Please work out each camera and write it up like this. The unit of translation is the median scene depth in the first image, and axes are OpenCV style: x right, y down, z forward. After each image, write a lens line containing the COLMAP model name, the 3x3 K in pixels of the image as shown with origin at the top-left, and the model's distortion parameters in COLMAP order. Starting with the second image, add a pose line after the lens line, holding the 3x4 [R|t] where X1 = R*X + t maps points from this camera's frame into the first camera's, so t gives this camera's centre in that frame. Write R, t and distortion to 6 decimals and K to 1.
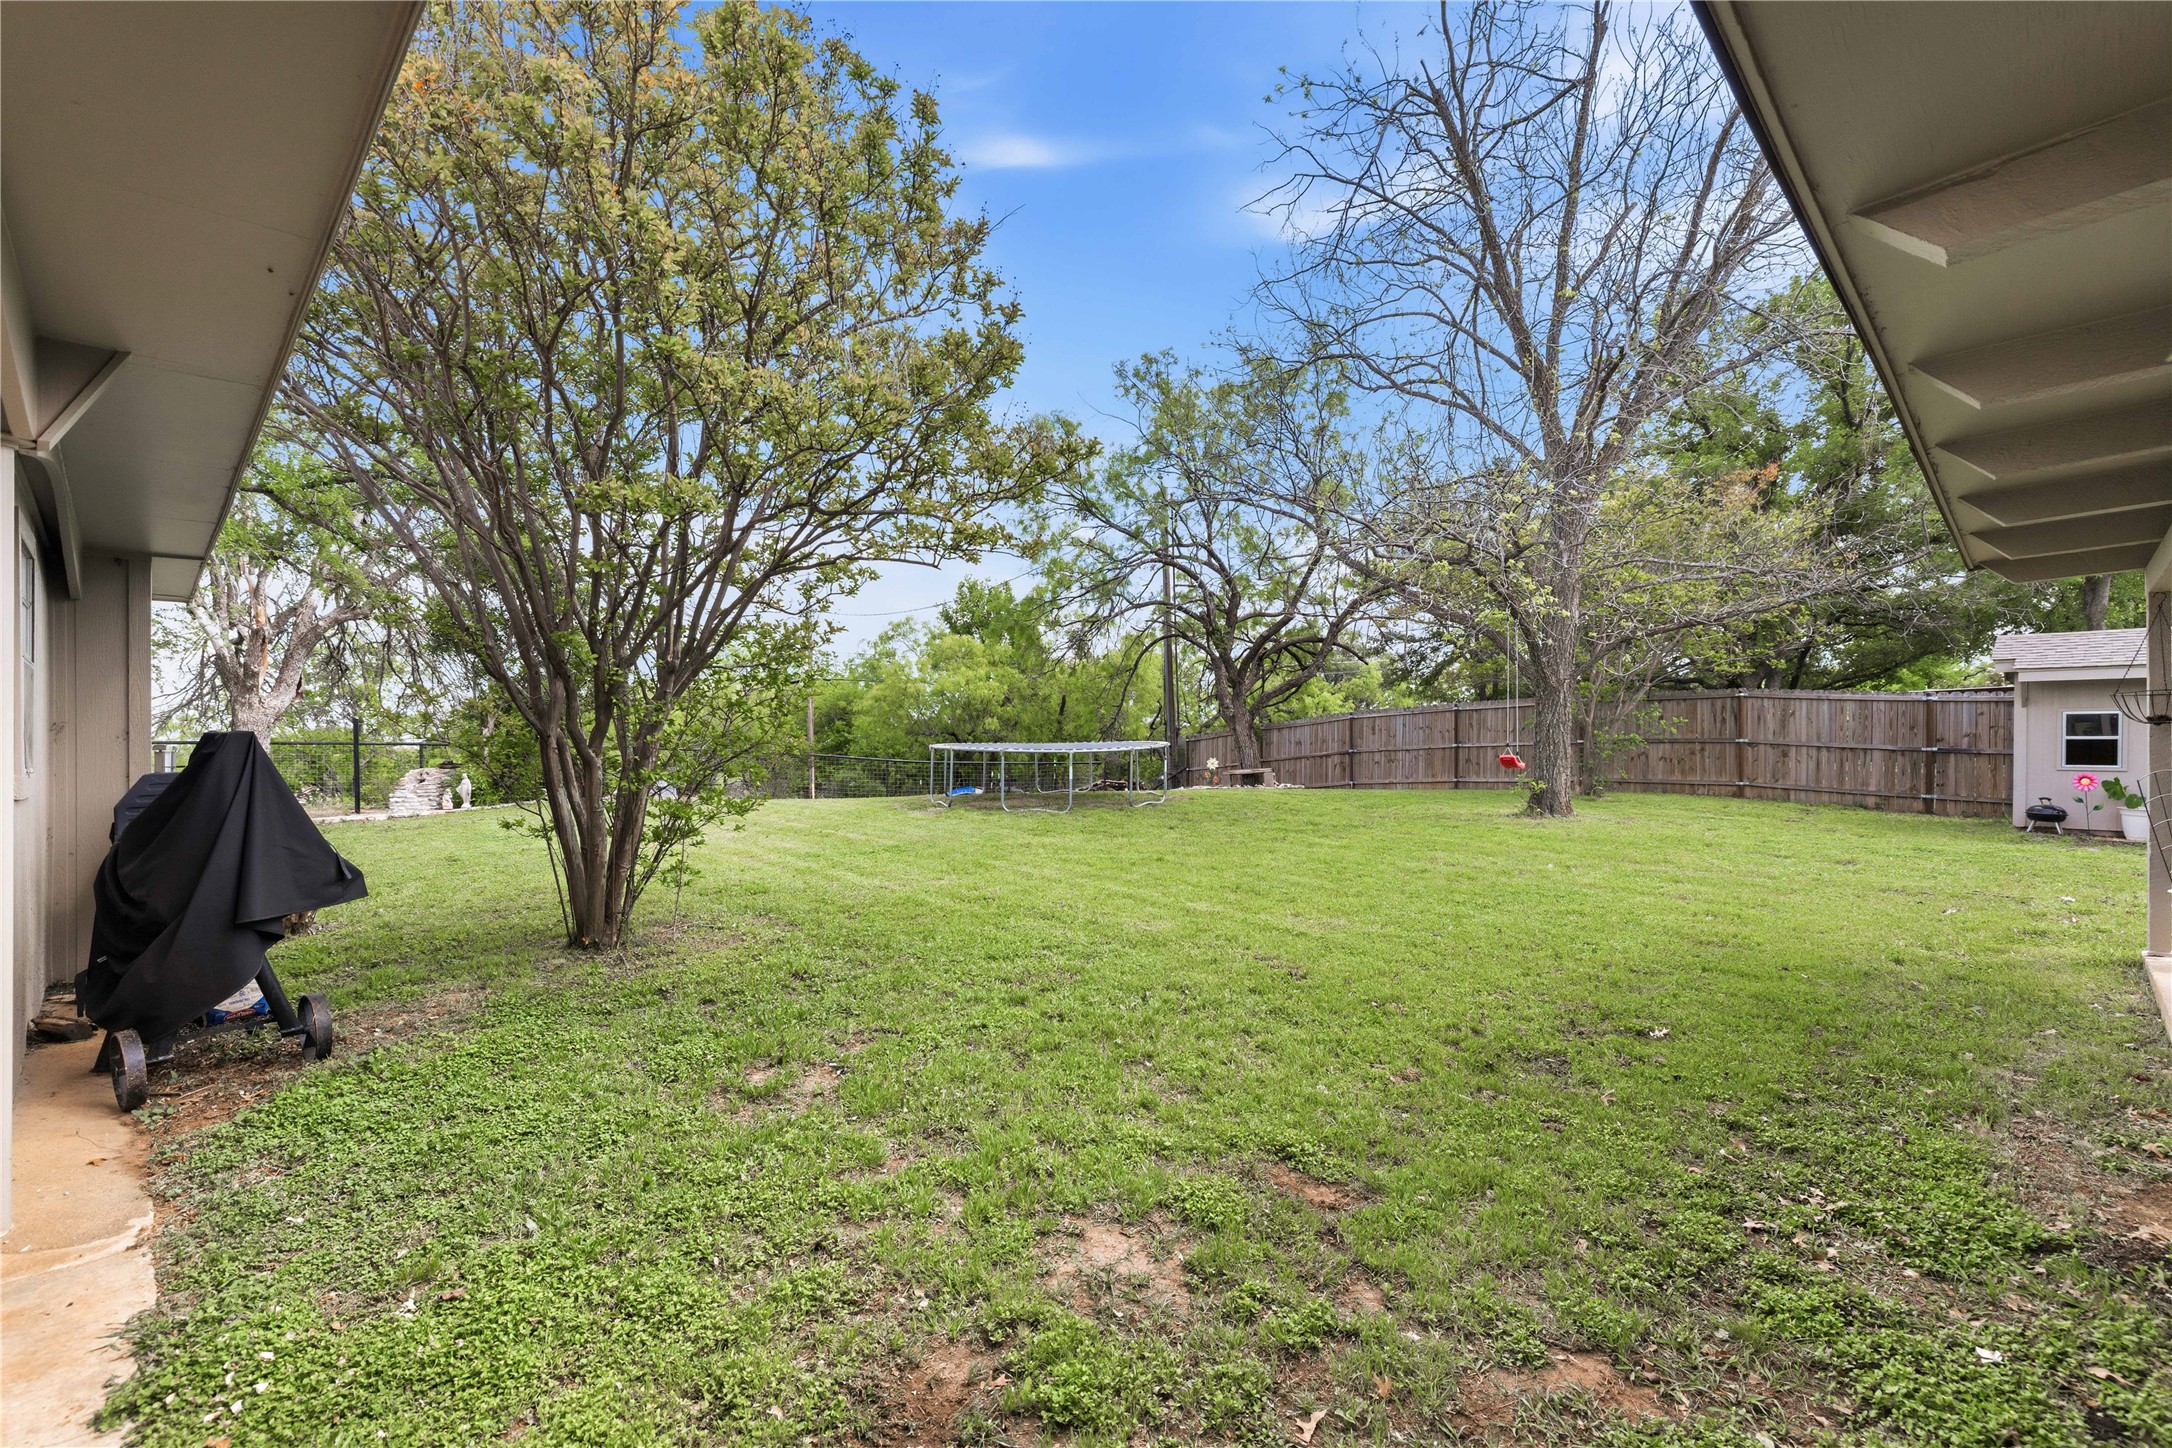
lens RADIAL K [[945.2, 0, 1086.0], [0, 945.2, 760.3], [0, 0, 1]] dist [0.000018, -0.000001]
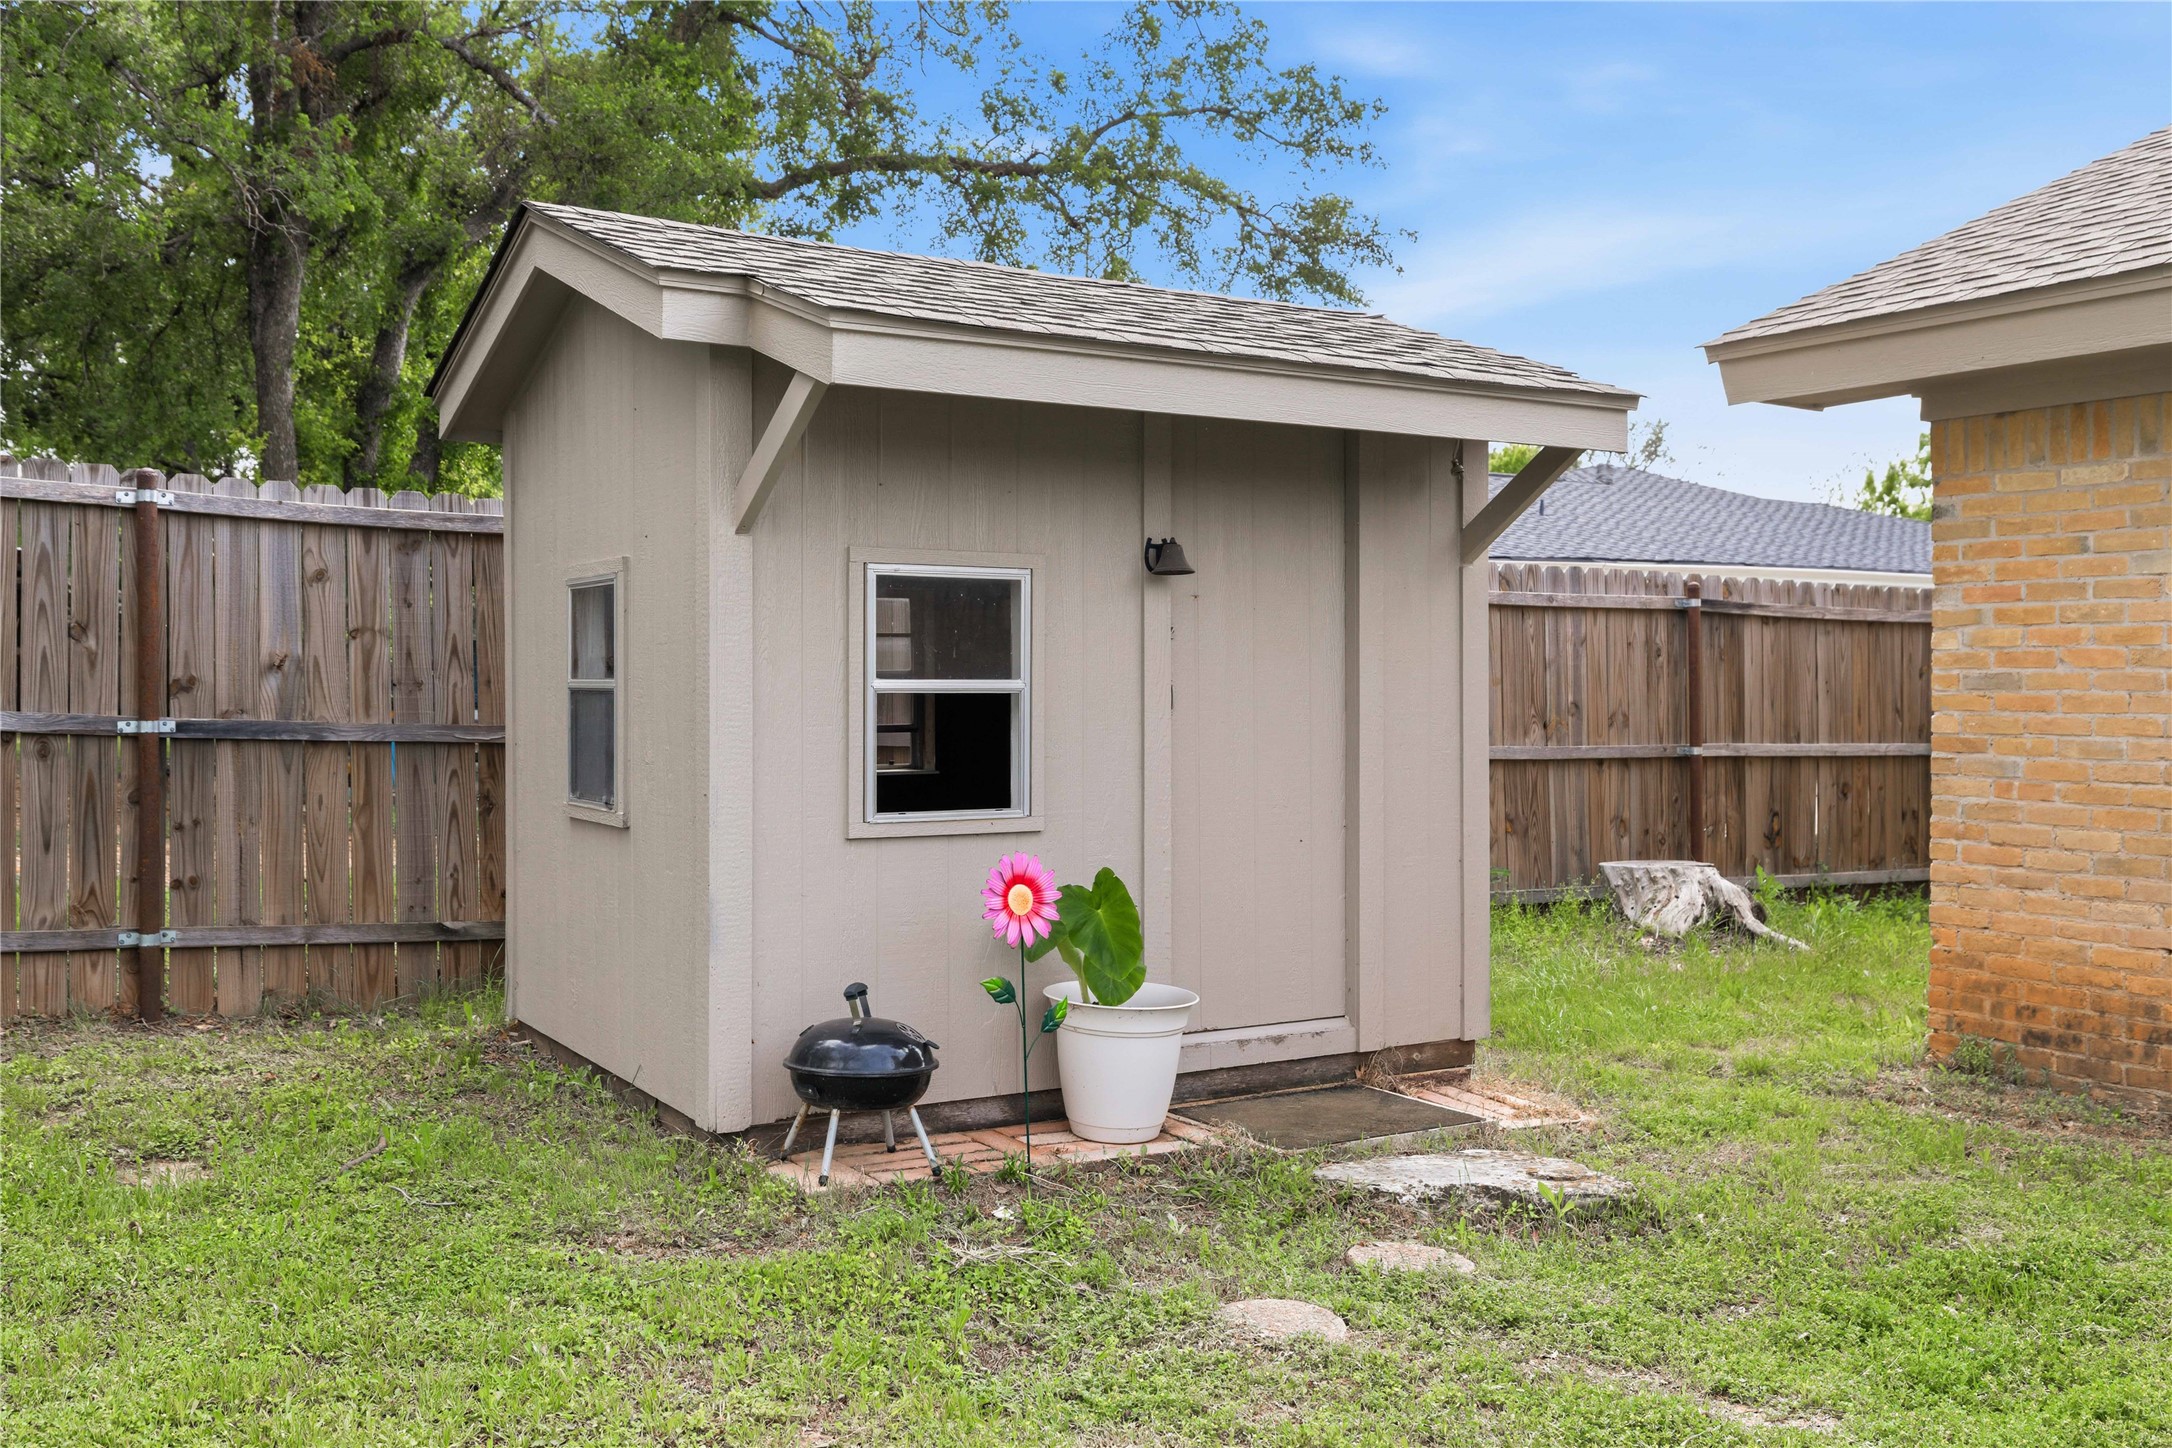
lens RADIAL K [[2064.6, 0, 1086.0], [0, 2064.6, 724.0], [0, 0, 1]] dist [-0.000587, -0.000962]
pose [[0.234493, -0.004823, 0.972106, 0.589116], [0.002426, 0.999987, 0.004376, -0.017012], [-0.972115, 0.001332, 0.234502, 0.833681]]
